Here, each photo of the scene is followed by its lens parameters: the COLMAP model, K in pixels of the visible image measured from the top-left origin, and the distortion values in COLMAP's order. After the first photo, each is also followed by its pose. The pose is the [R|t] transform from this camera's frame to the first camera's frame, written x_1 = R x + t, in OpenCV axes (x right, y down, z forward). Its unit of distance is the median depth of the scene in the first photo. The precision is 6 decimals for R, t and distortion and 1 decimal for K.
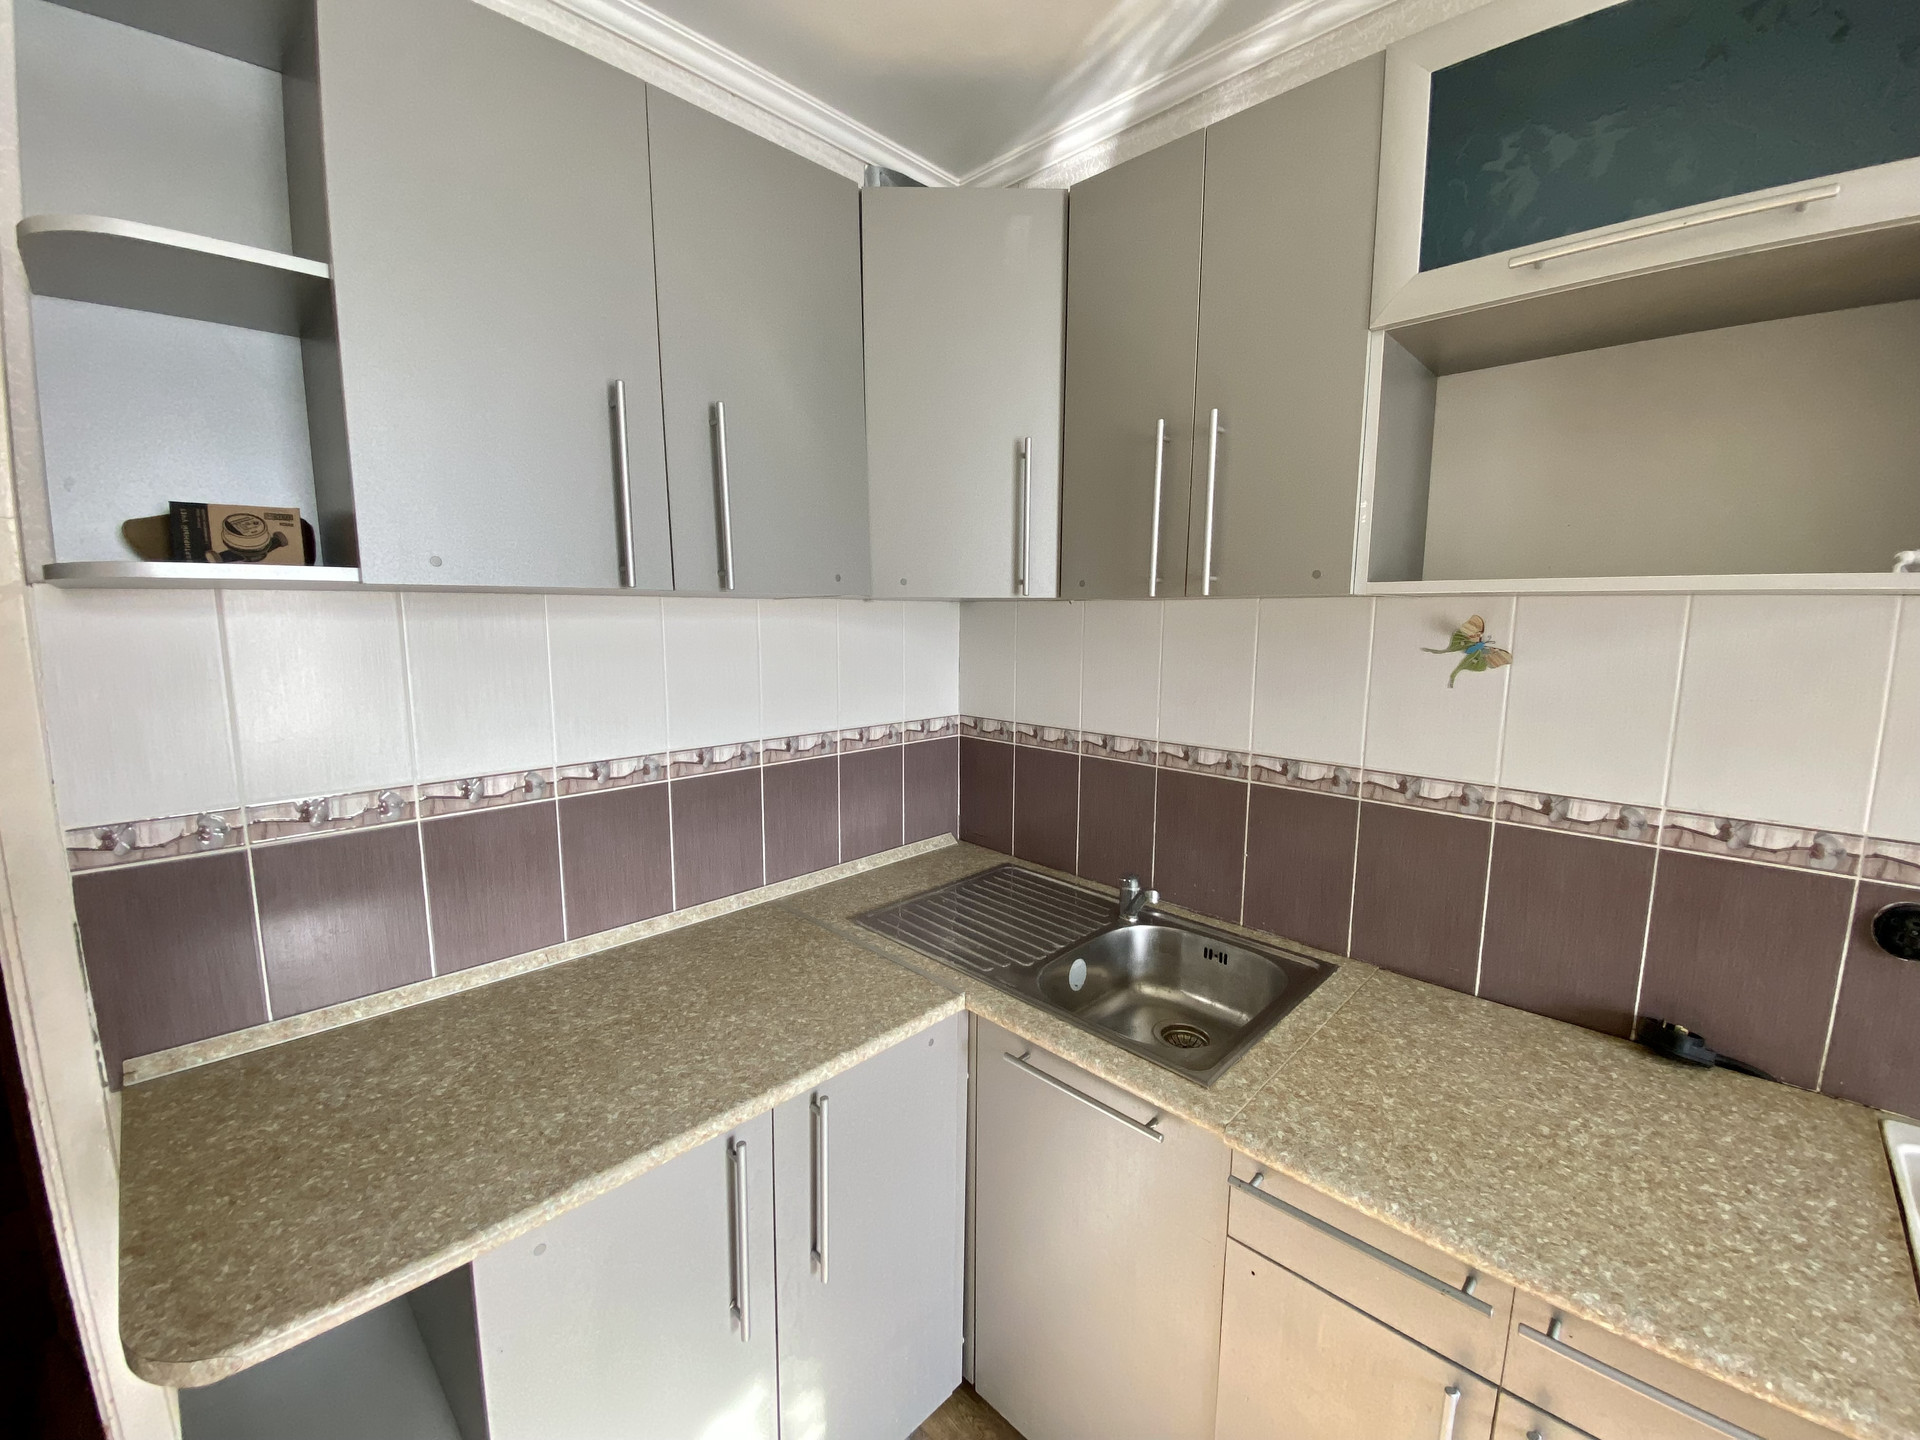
lens RADIAL K [[770.0, 0, 963.3], [0, 770.0, 723.8], [0, 0, 1]] dist [0.004409, -0.000239]
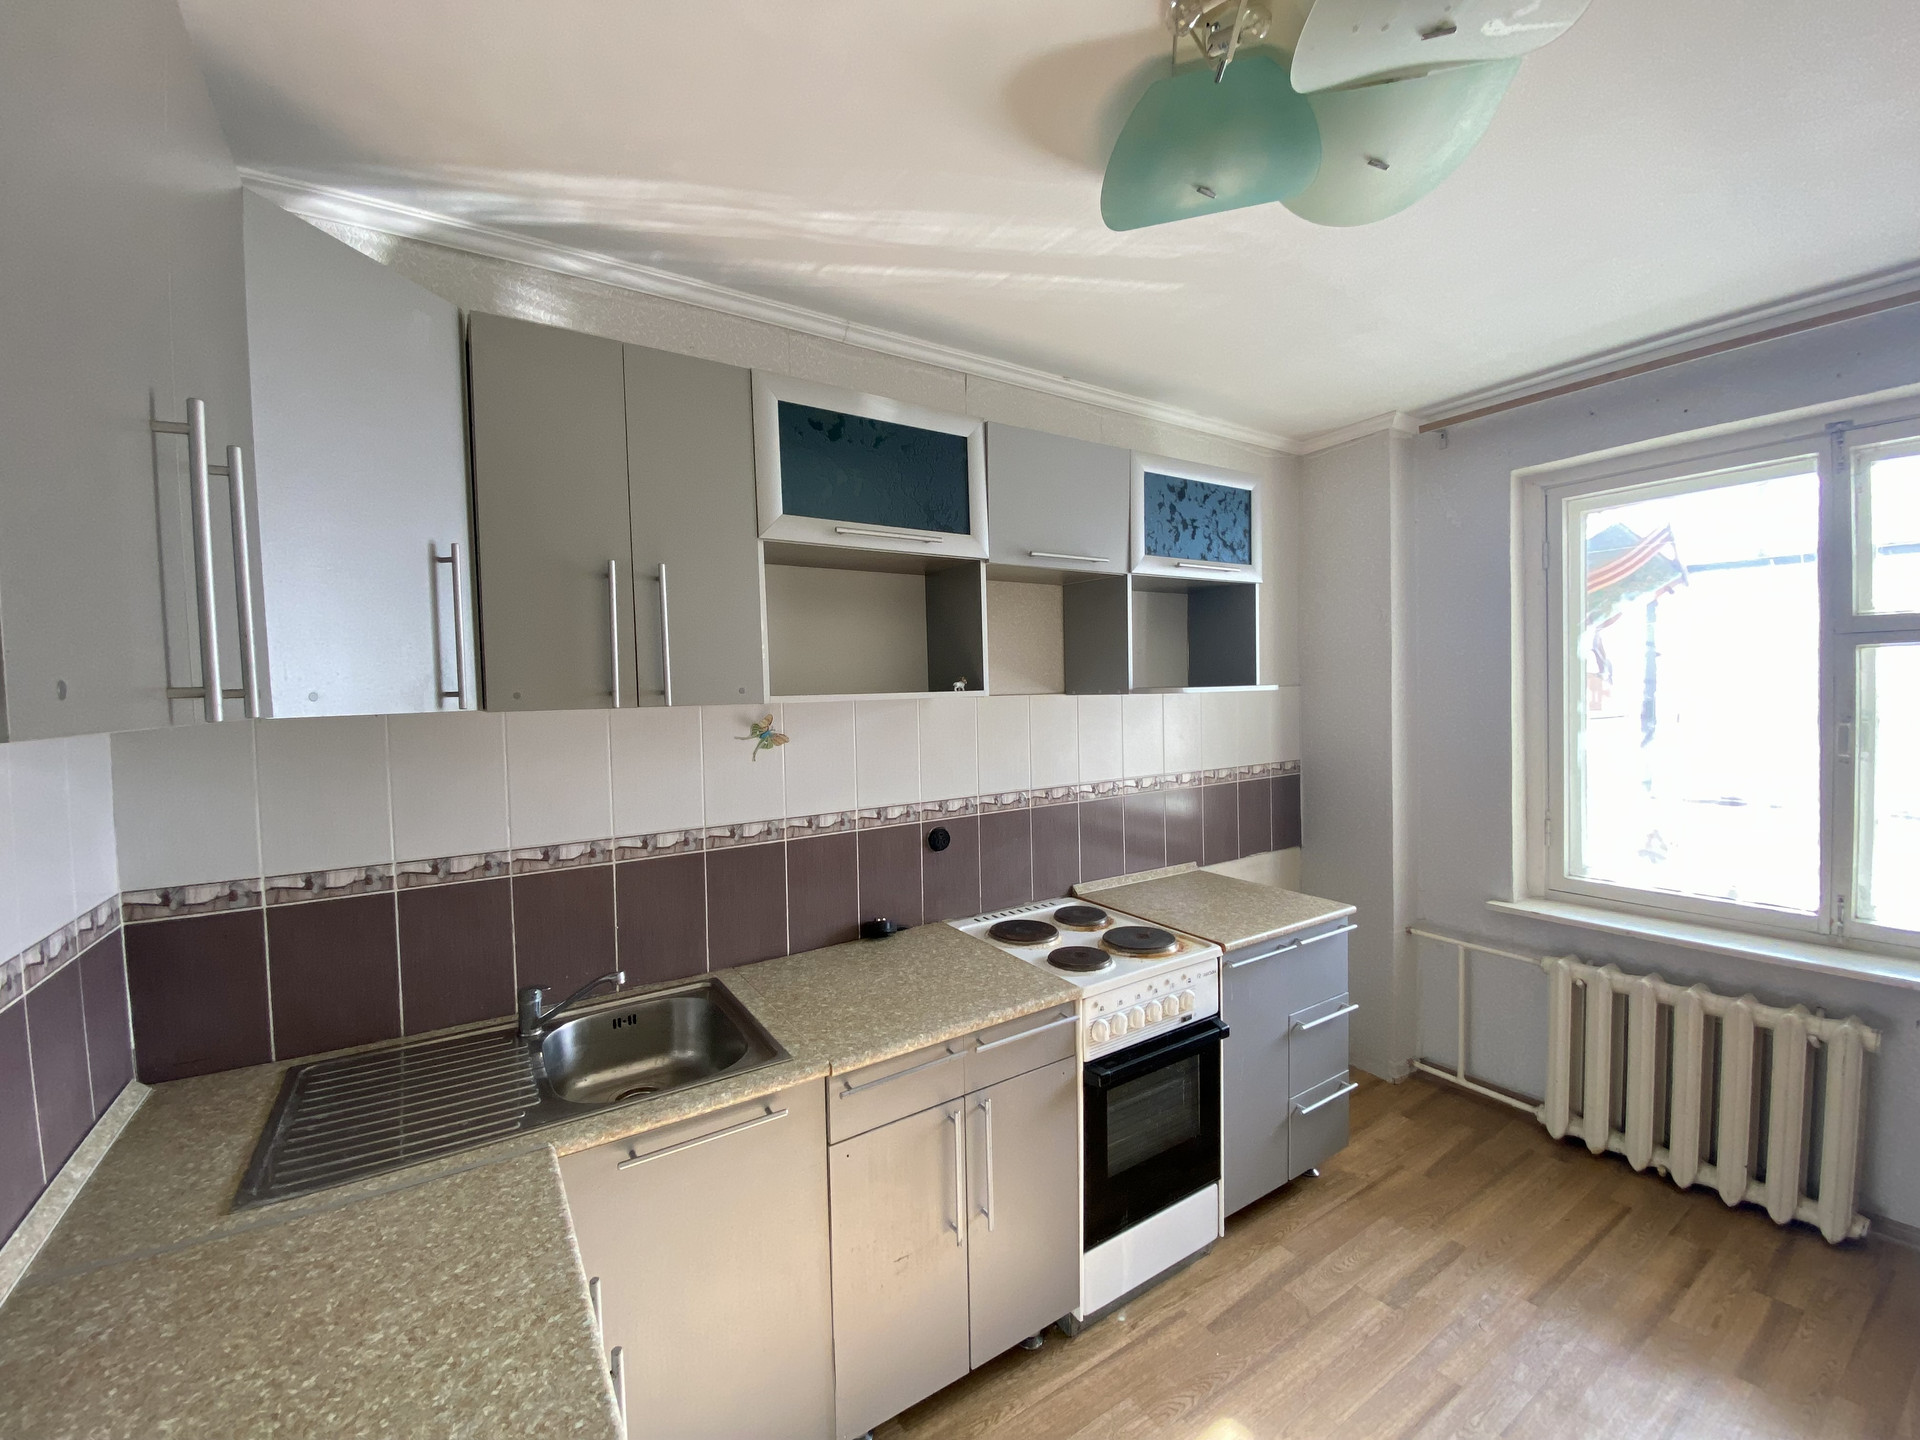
lens RADIAL K [[787.4, 0, 962.8], [0, 787.4, 722.7], [0, 0, 1]] dist [-0.001676, -0.000609]
pose [[0.212210, -0.048380, 0.976026, -0.768033], [0.165142, 0.986184, 0.012978, -0.070920], [-0.963169, 0.158429, 0.217267, 0.242829]]
